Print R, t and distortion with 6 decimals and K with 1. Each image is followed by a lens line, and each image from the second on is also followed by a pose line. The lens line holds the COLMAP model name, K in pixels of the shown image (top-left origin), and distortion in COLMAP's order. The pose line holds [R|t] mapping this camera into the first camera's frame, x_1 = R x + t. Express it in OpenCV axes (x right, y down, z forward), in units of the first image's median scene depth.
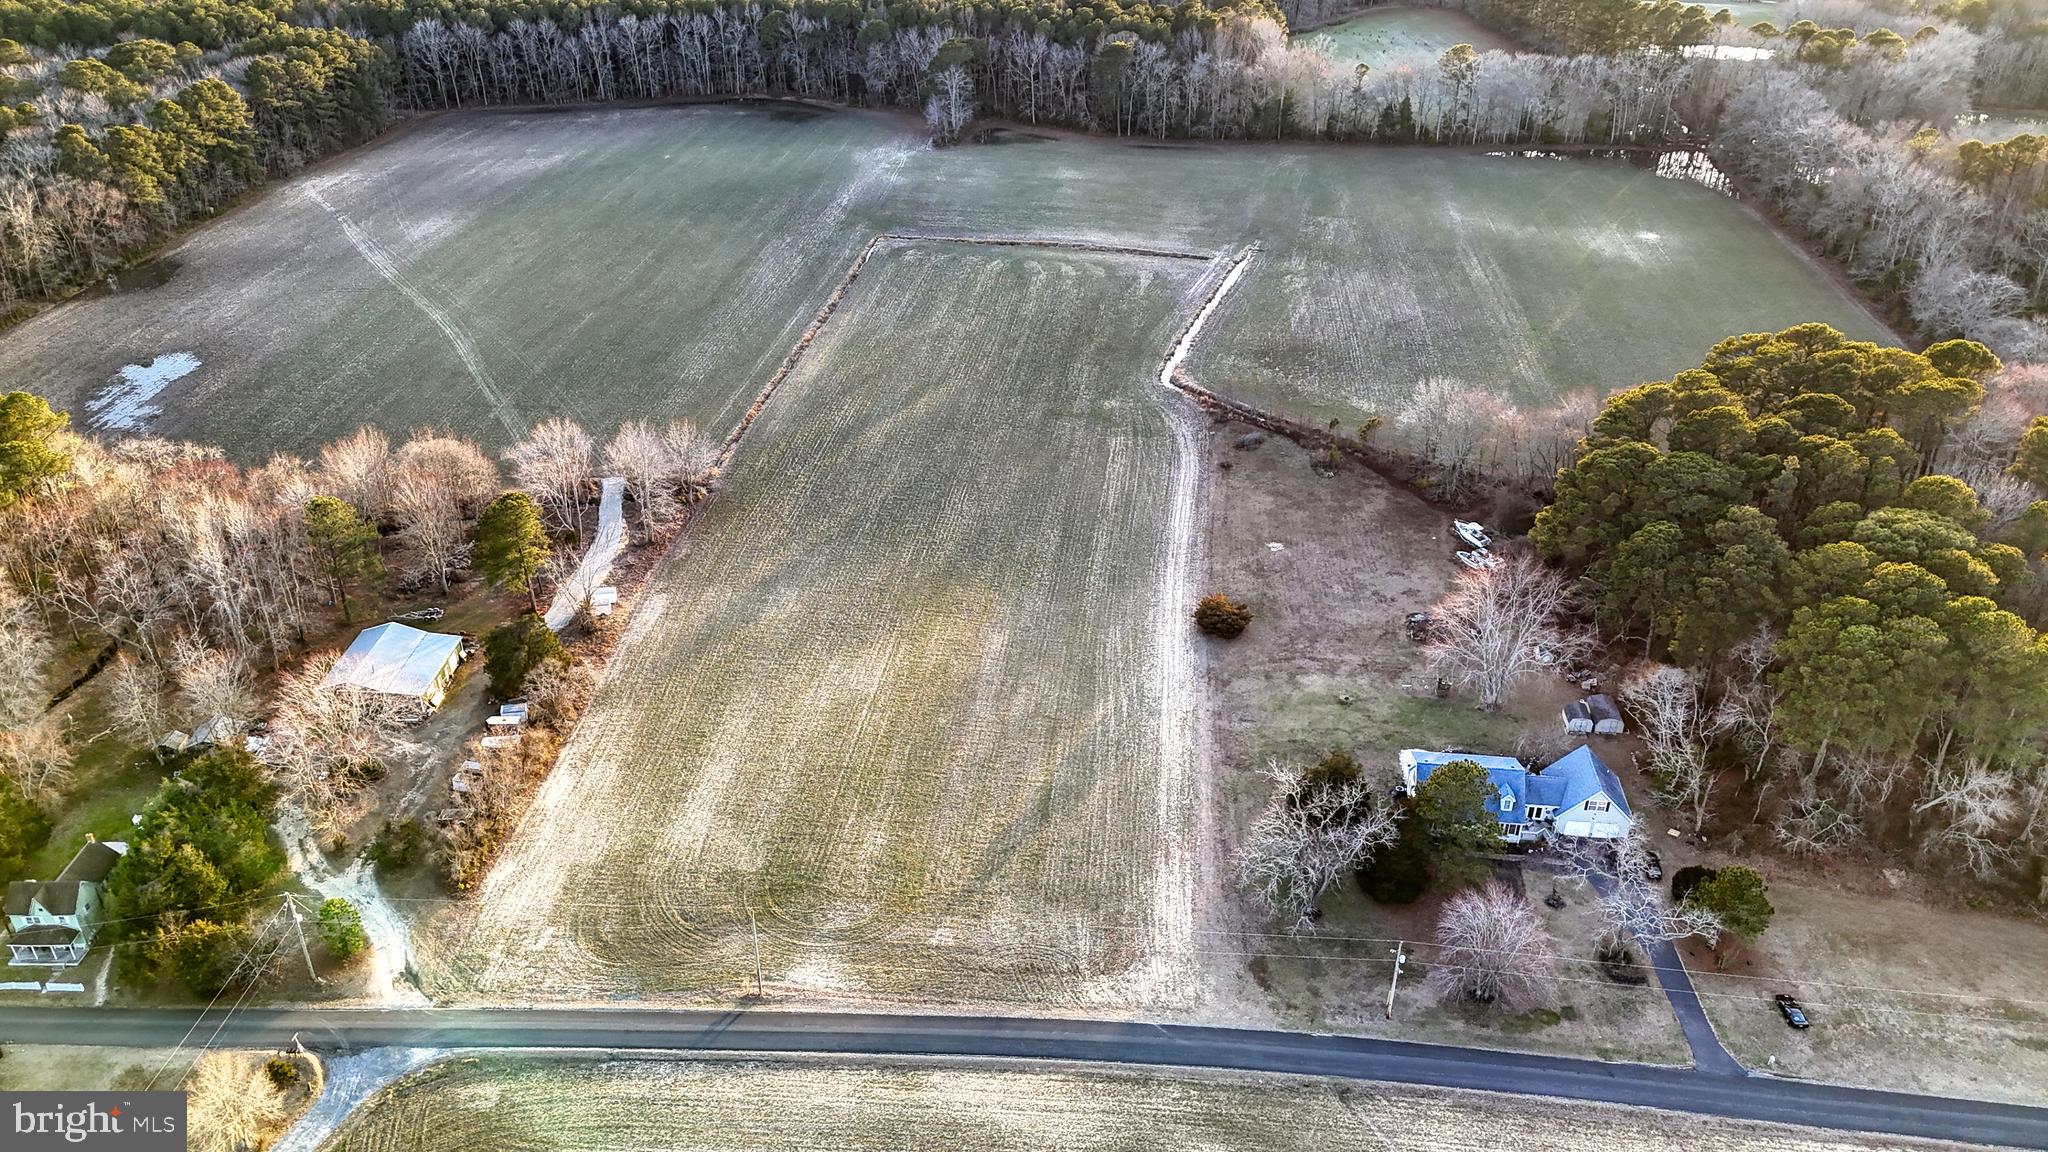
lens RADIAL K [[1497.2, 0, 1027.1], [0, 1497.2, 576.1], [0, 0, 1]] dist [0.077631, -0.068730]
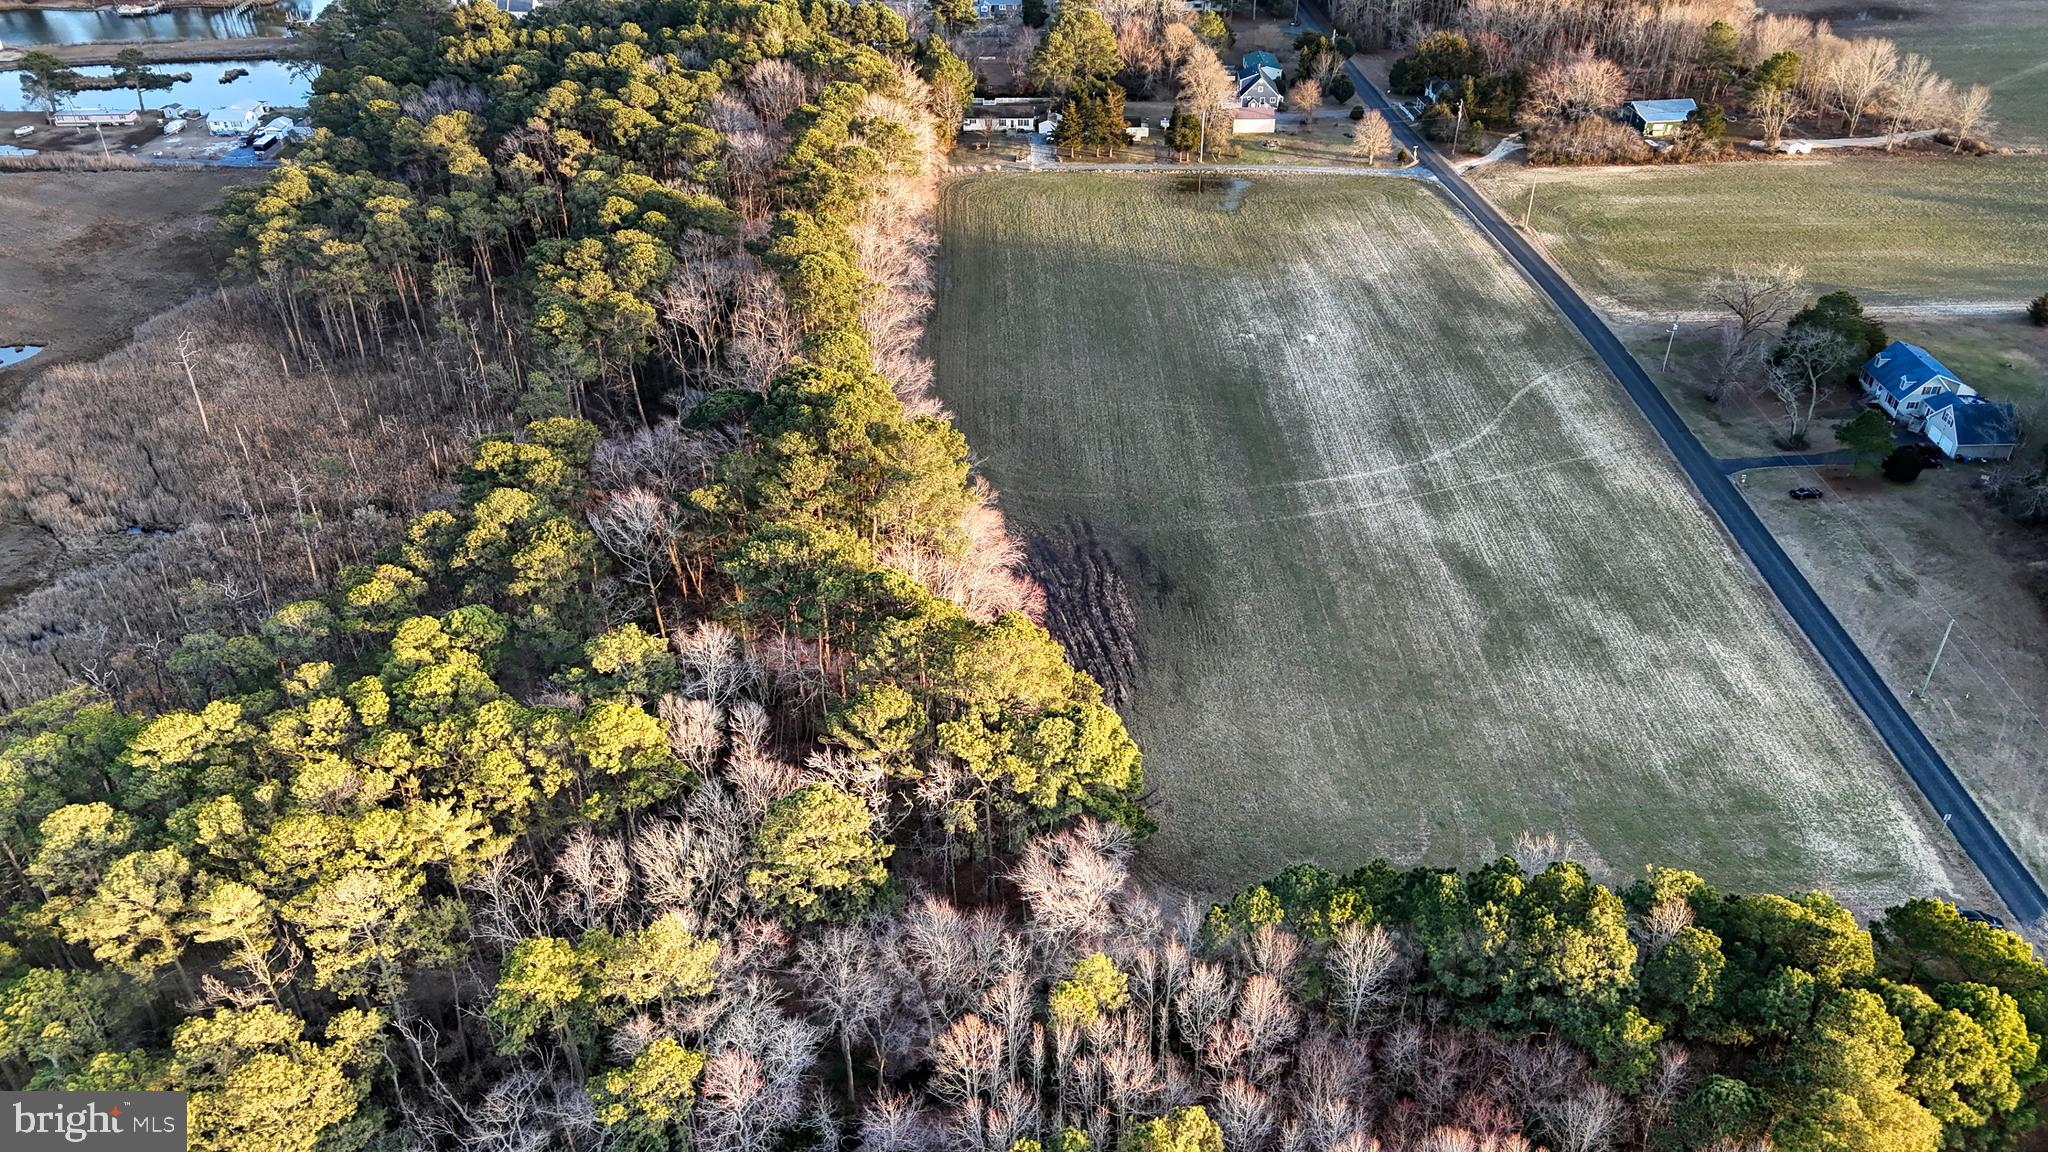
lens RADIAL K [[1497.2, 0, 1016.1], [0, 1497.2, 577.5], [0, 0, 1]] dist [0.077631, -0.068730]
pose [[0.118911, 0.554603, -0.823575, 1.216066], [-0.521964, 0.740516, 0.423307, 0.100079], [0.844638, 0.379541, 0.377538, -0.078529]]
